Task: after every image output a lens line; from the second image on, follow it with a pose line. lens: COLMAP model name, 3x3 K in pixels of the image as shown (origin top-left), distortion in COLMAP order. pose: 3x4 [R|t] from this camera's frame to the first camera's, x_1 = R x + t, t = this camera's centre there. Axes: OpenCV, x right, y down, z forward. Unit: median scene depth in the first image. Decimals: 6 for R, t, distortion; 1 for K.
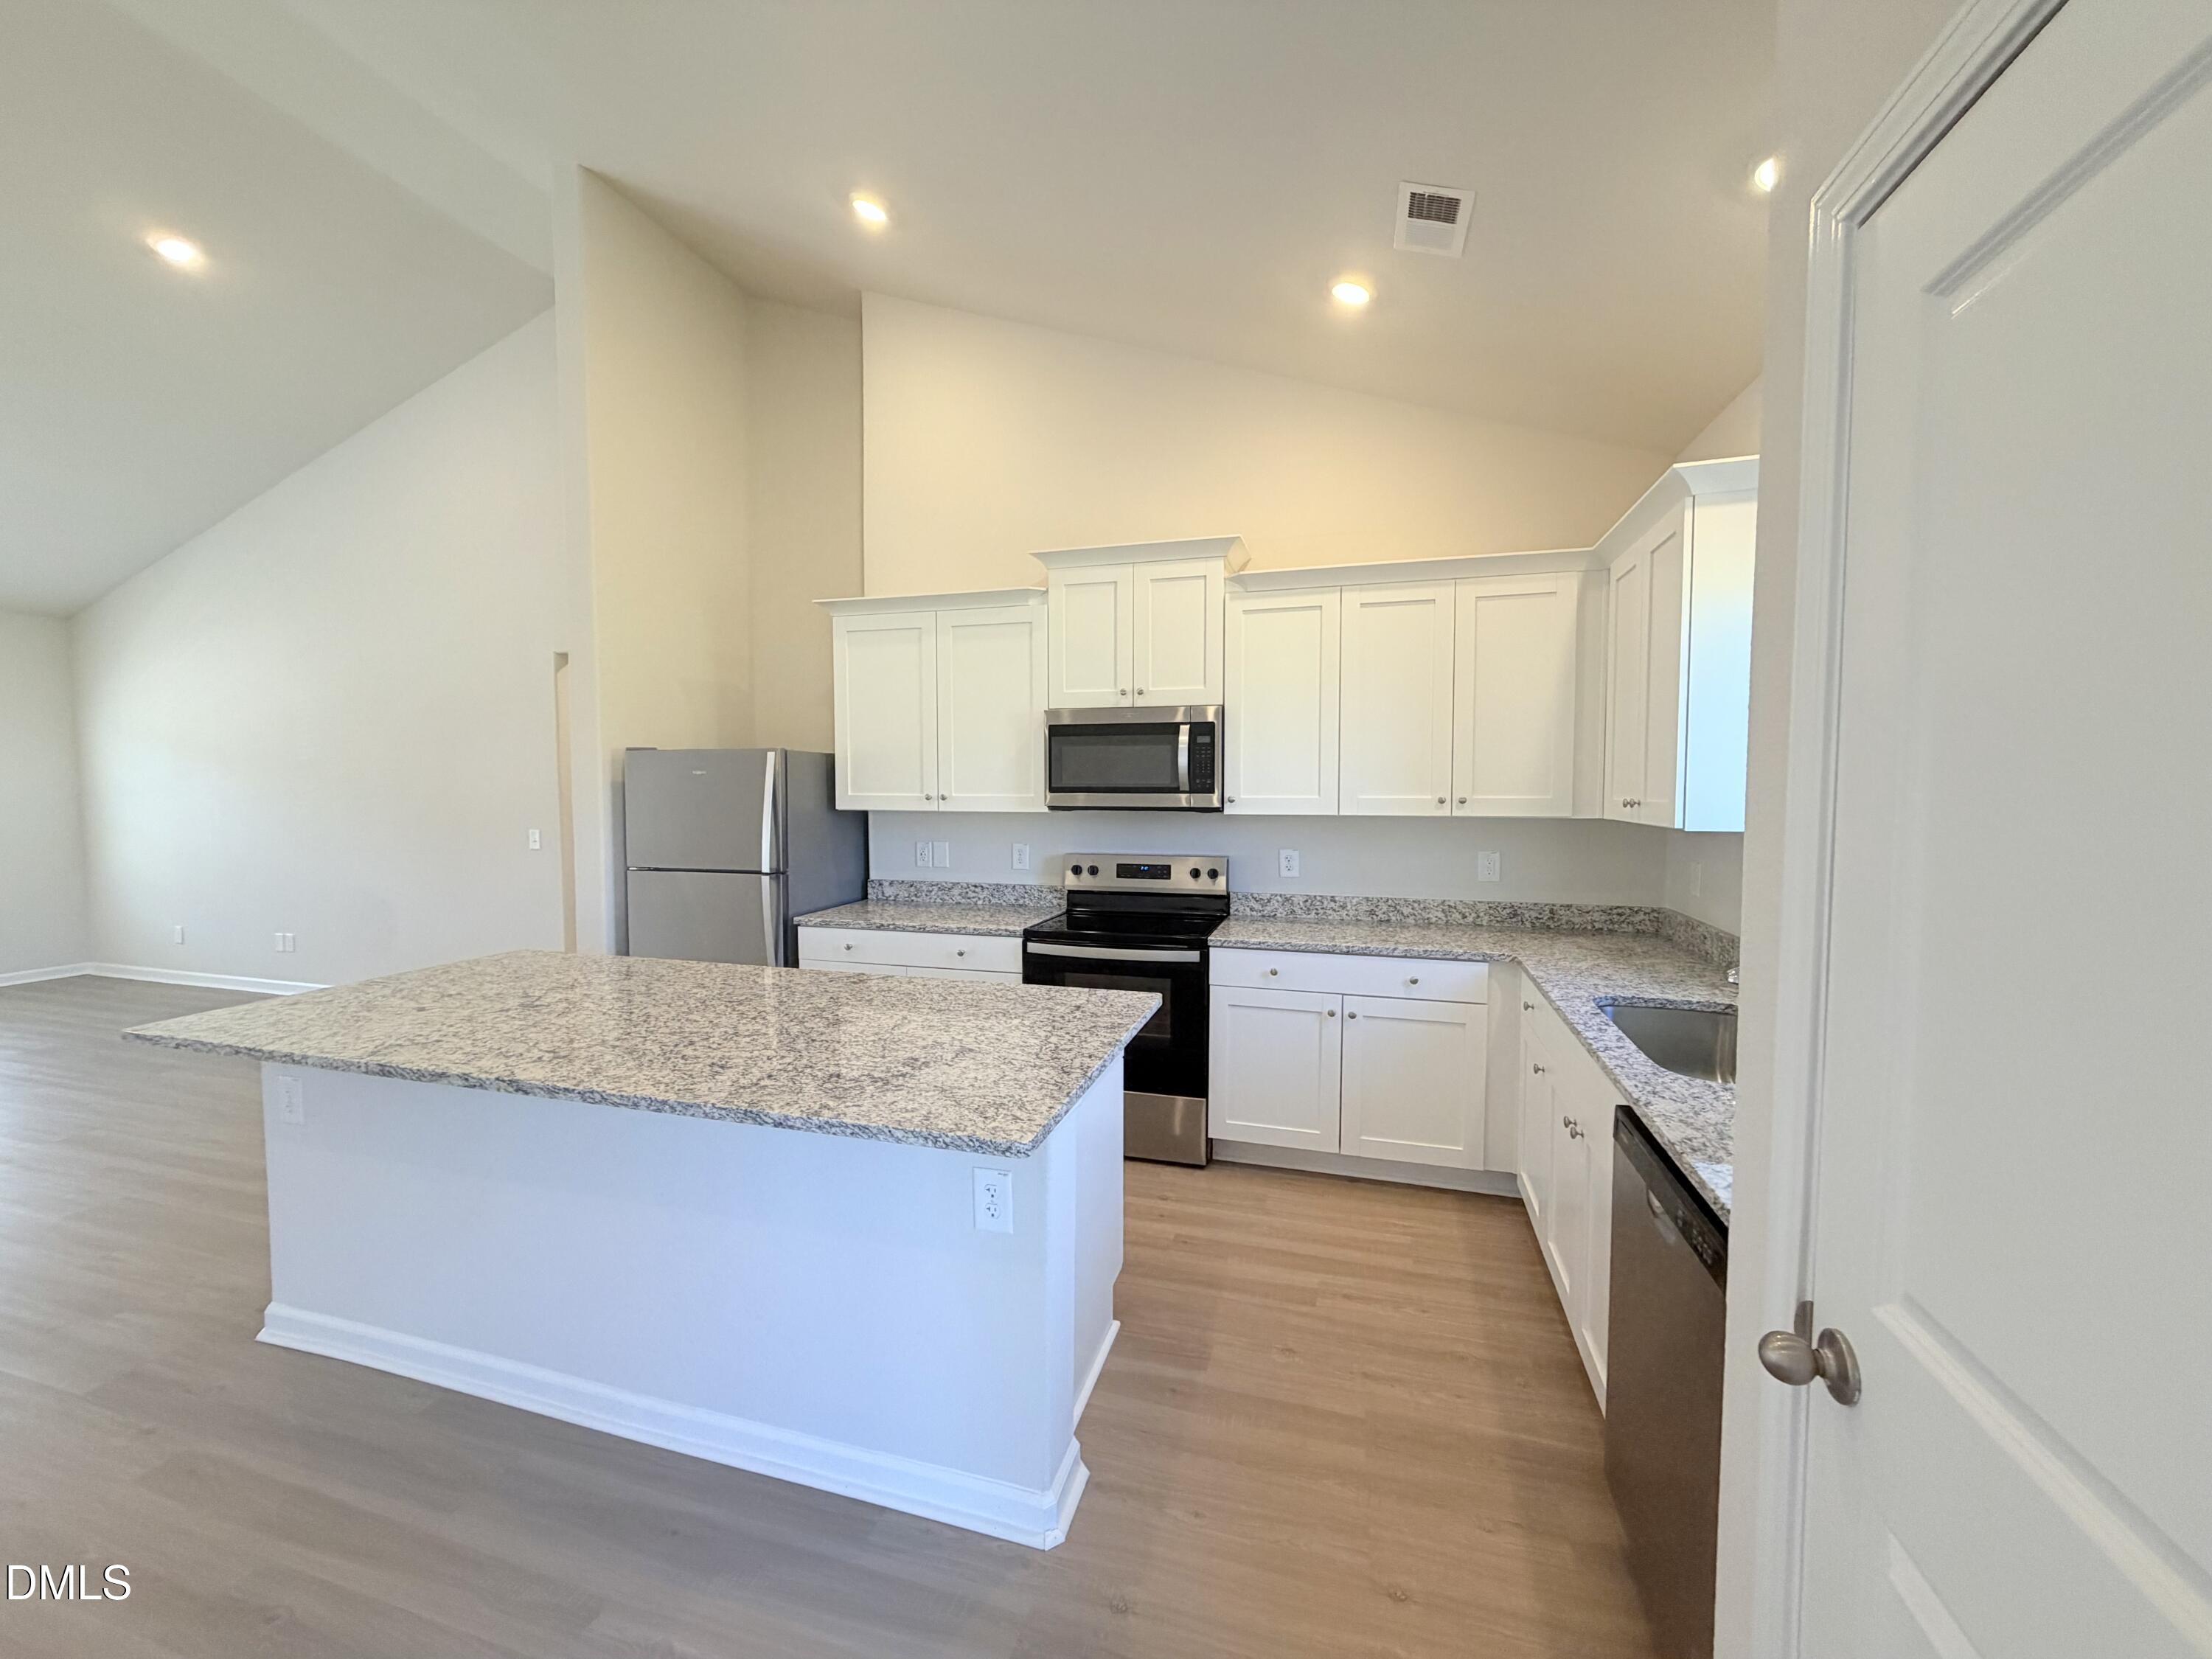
lens RADIAL K [[879.4, 0, 1095.0], [0, 879.4, 830.6], [0, 0, 1]] dist [-0.000632, 0.000405]
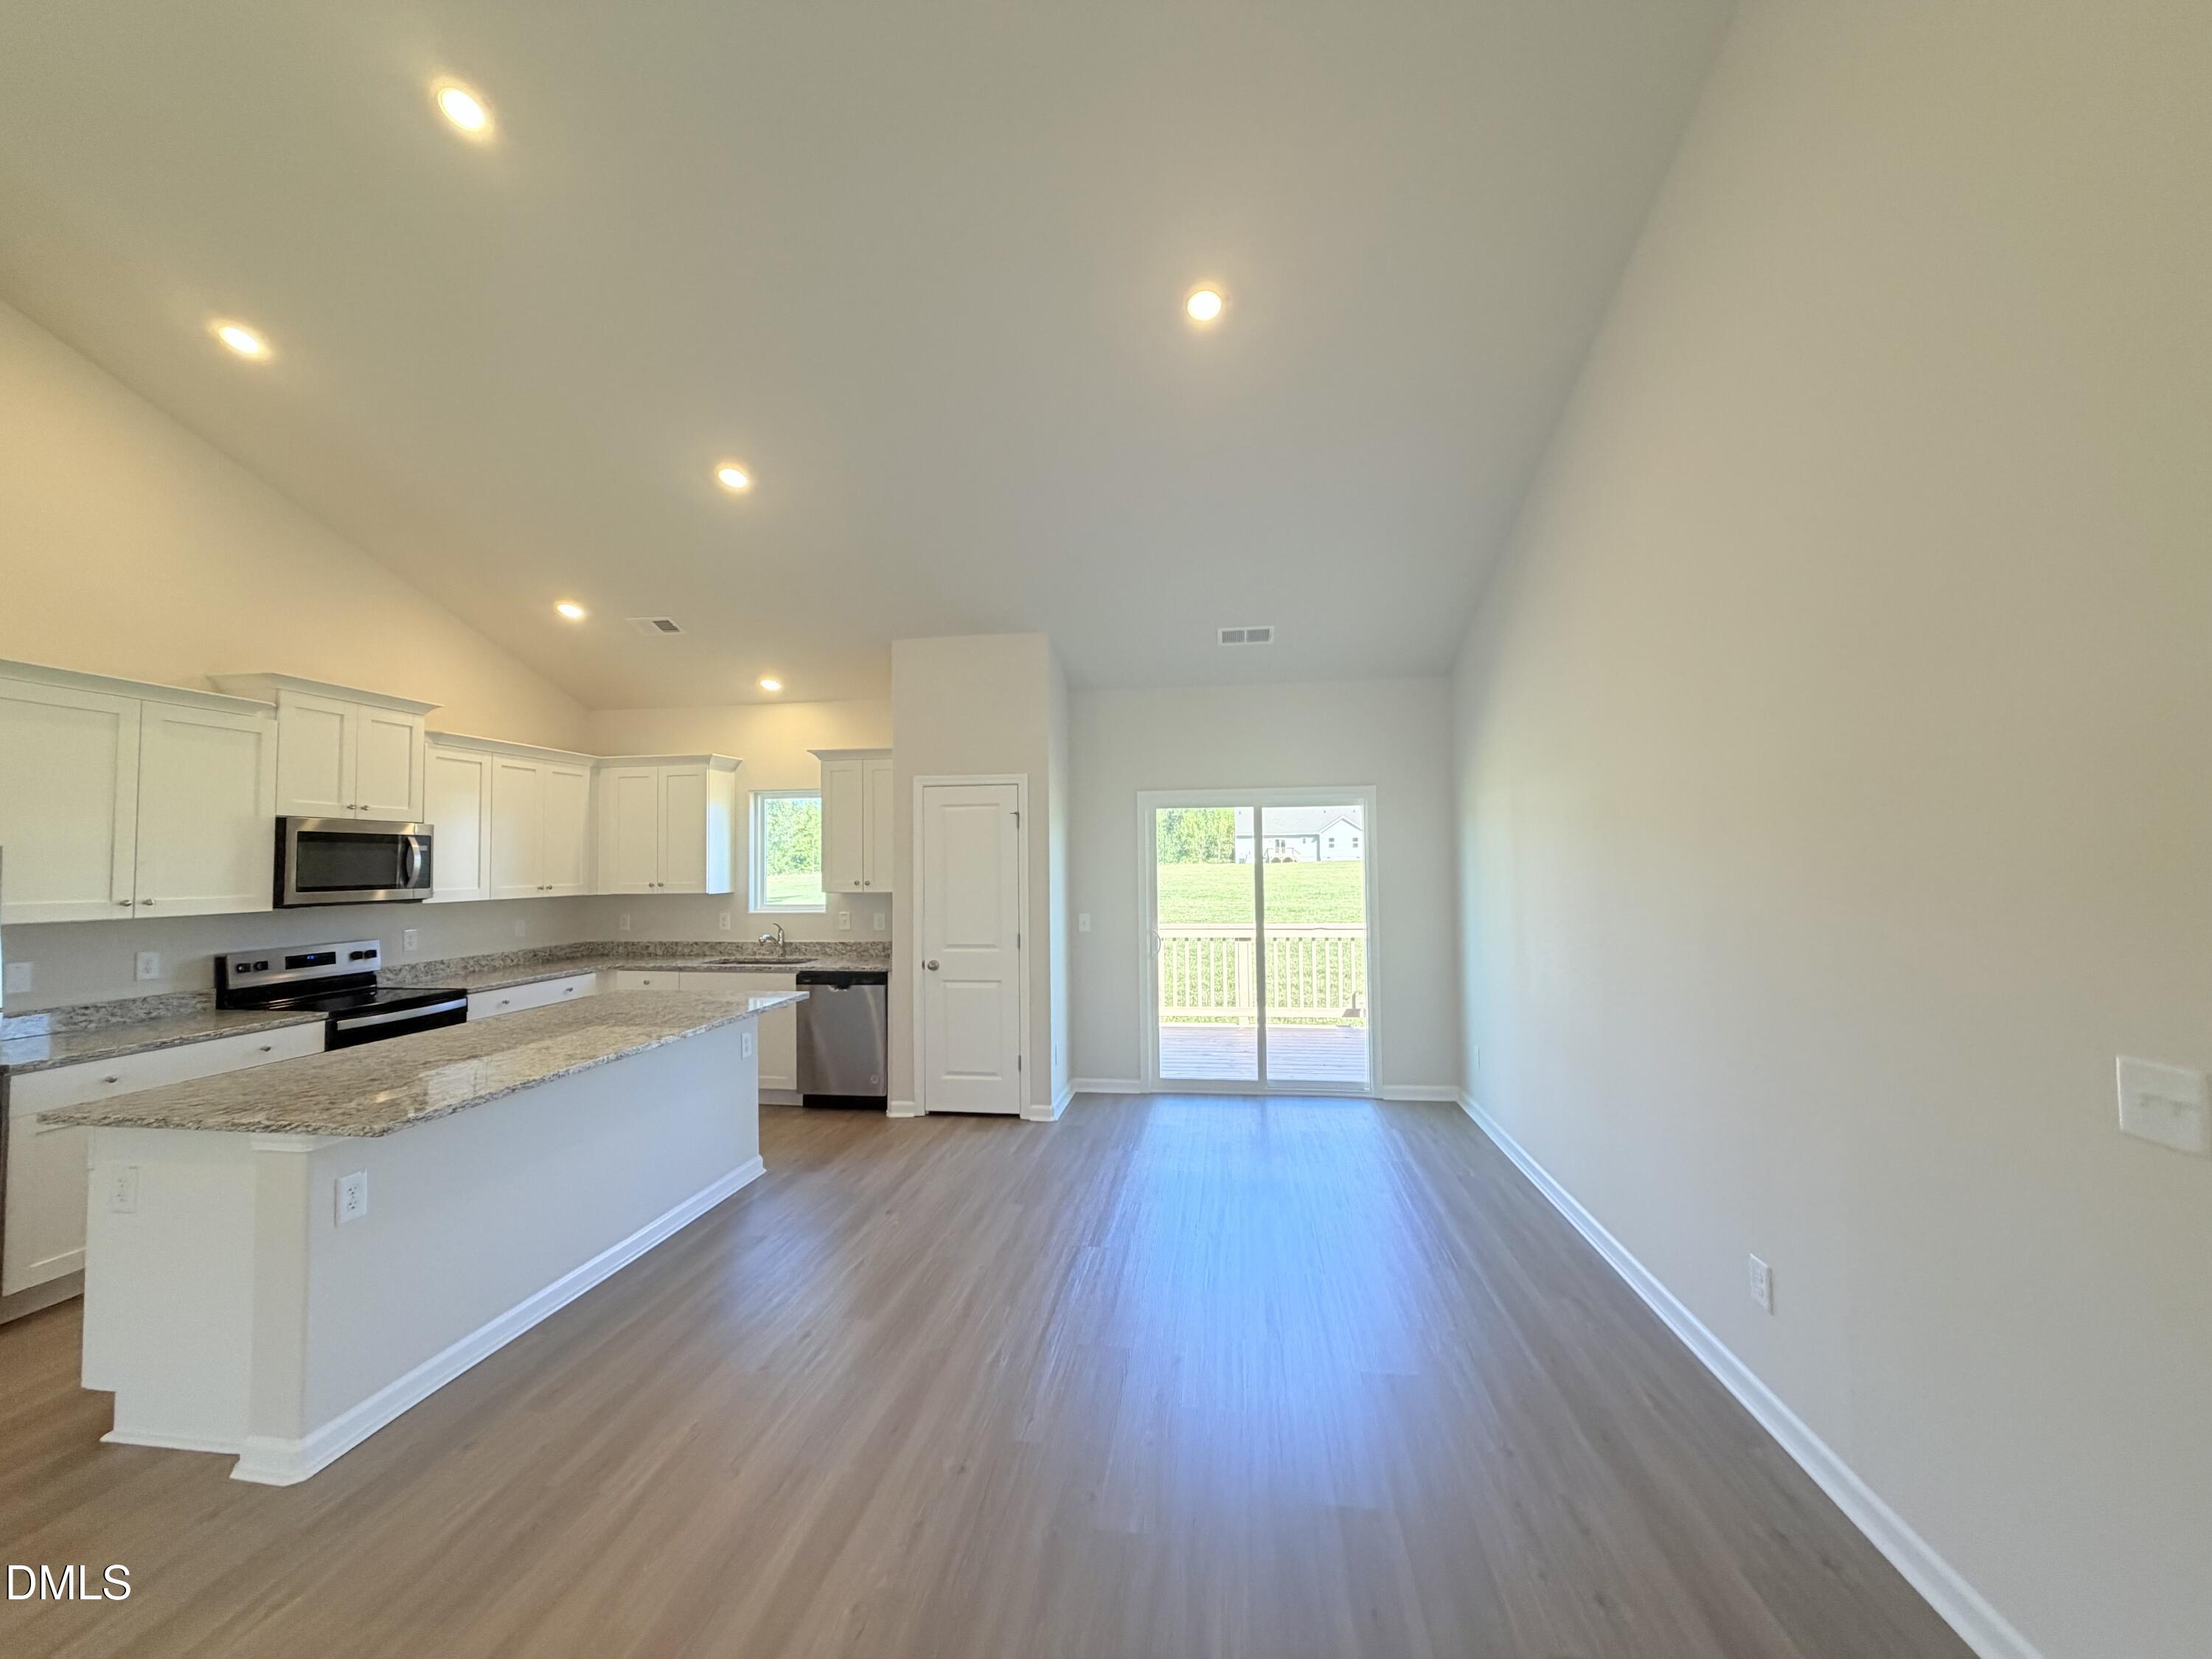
lens RADIAL K [[879.4, 0, 1100.2], [0, 879.4, 822.3], [0, 0, 1]] dist [-0.000632, 0.000405]
pose [[-0.144652, 0.048067, 0.988314, -1.441589], [0.065333, 0.997104, -0.038932, -0.023970], [-0.987323, 0.058938, -0.147373, 0.178289]]
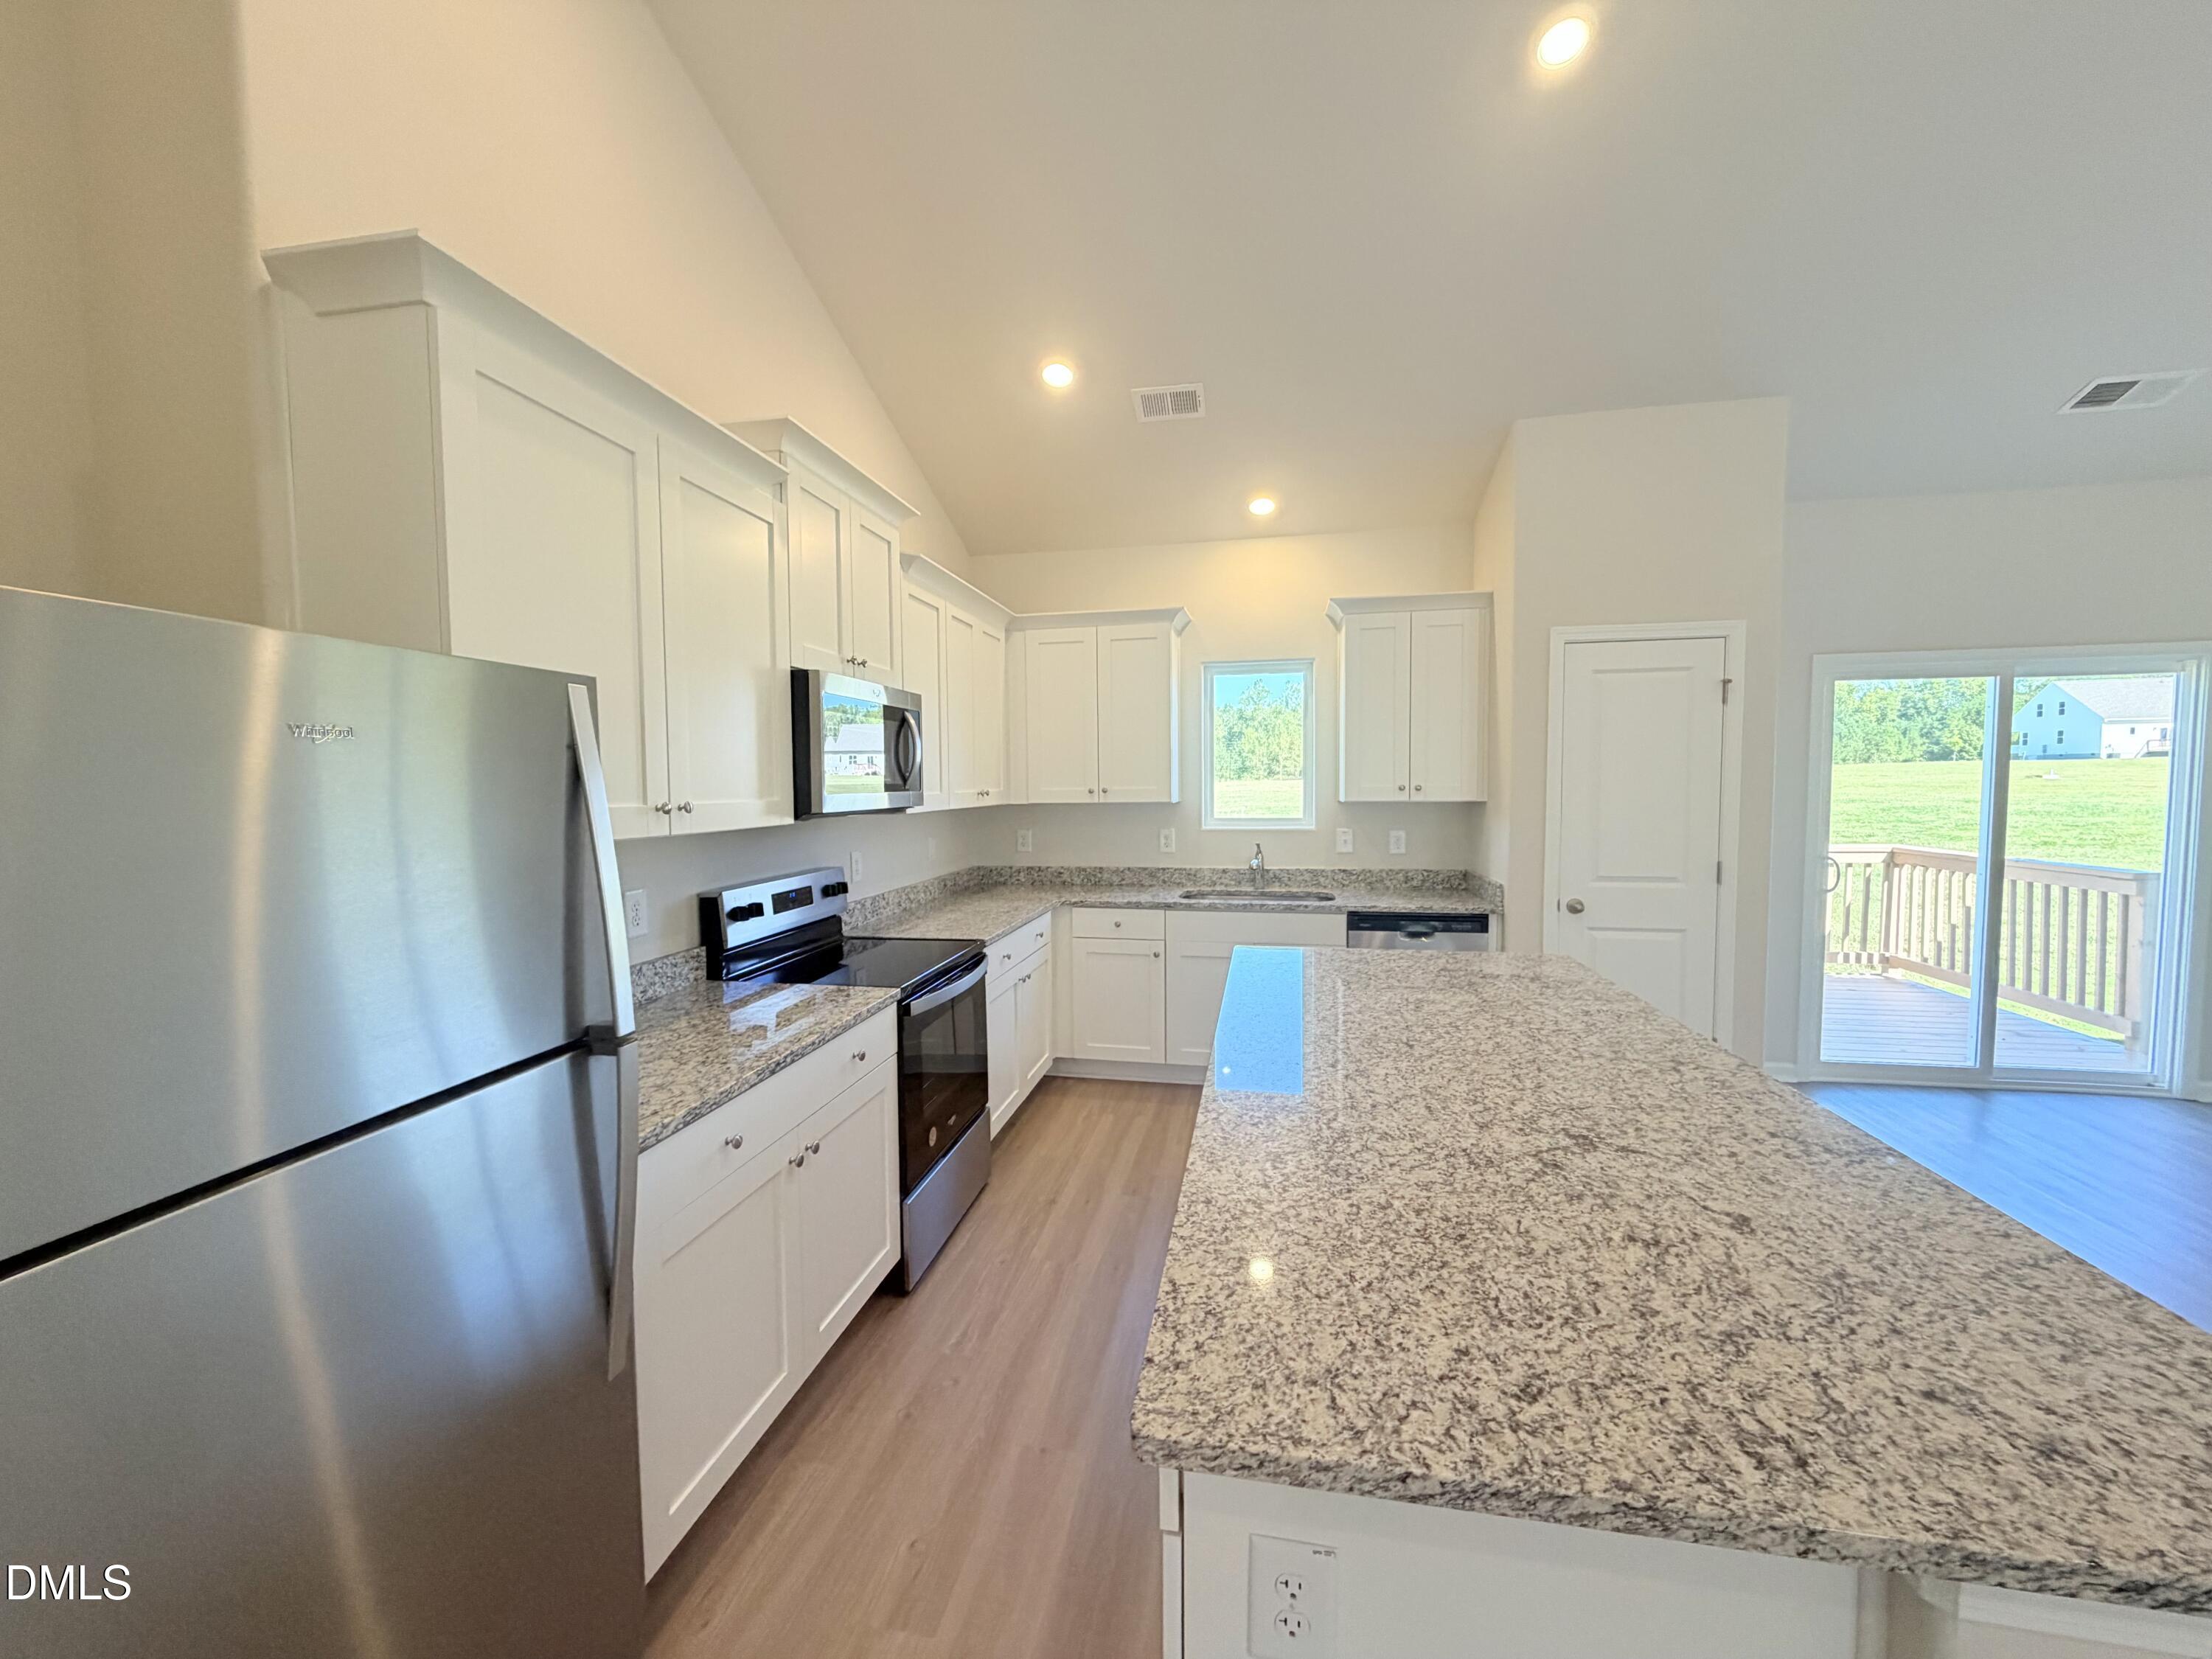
lens RADIAL K [[879.4, 0, 1101.9], [0, 879.4, 825.5], [0, 0, 1]] dist [-0.000632, 0.000405]
pose [[-0.095888, -0.048901, 0.994190, -0.830208], [0.064915, 0.996359, 0.055268, -0.046767], [-0.993273, 0.069837, -0.092364, 0.950304]]
